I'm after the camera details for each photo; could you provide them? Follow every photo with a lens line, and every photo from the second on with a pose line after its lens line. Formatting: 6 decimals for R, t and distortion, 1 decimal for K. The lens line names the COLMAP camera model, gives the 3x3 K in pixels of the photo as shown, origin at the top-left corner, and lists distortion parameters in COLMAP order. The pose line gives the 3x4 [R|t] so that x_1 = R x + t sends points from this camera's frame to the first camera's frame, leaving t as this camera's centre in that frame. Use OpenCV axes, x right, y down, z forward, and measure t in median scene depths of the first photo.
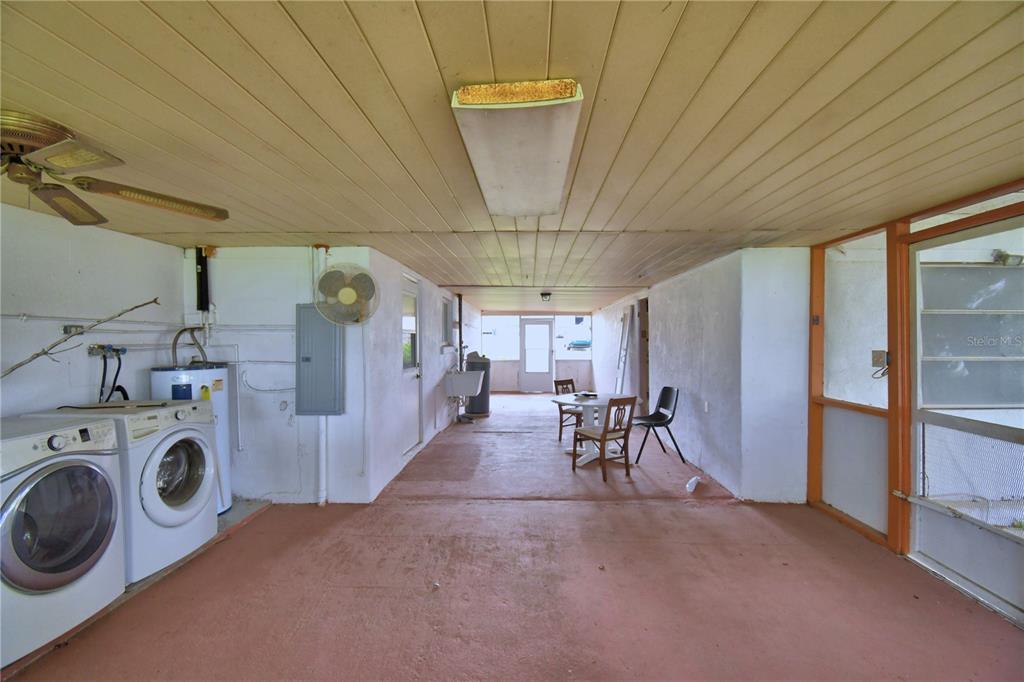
lens RADIAL K [[447.9, 0, 509.3], [0, 447.9, 344.3], [0, 0, 1]] dist [0.019894, -0.025551]
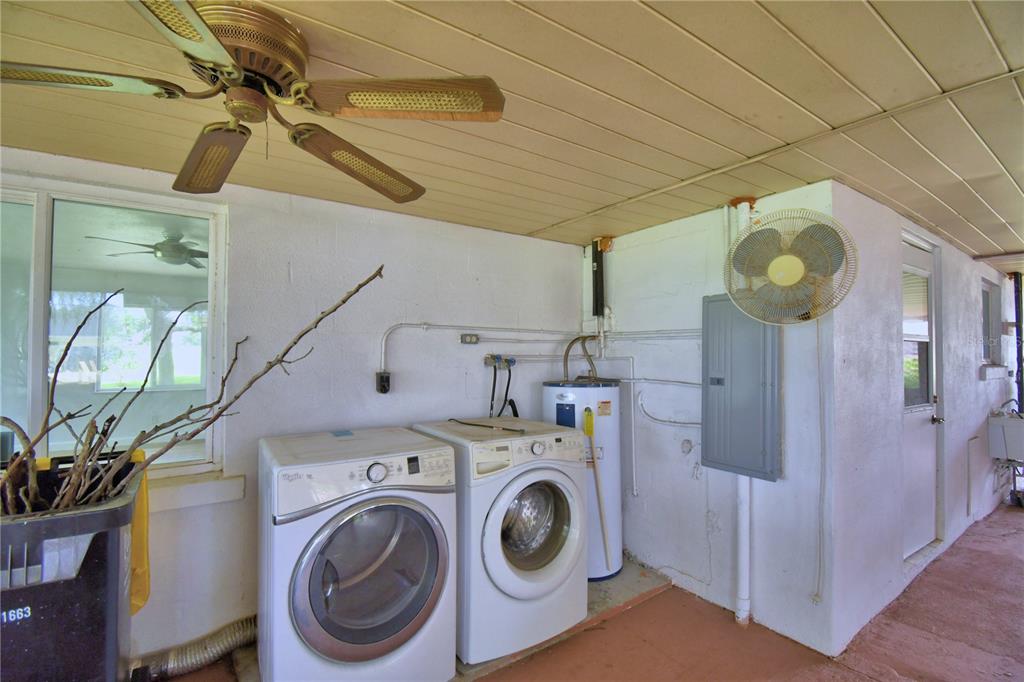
lens RADIAL K [[447.9, 0, 509.3], [0, 447.9, 344.3], [0, 0, 1]] dist [0.019894, -0.025551]
pose [[0.600132, -0.011441, -0.799819, -0.117688], [-0.016595, 0.999504, -0.026749, 0.002987], [0.799729, 0.029326, 0.599645, 0.379833]]
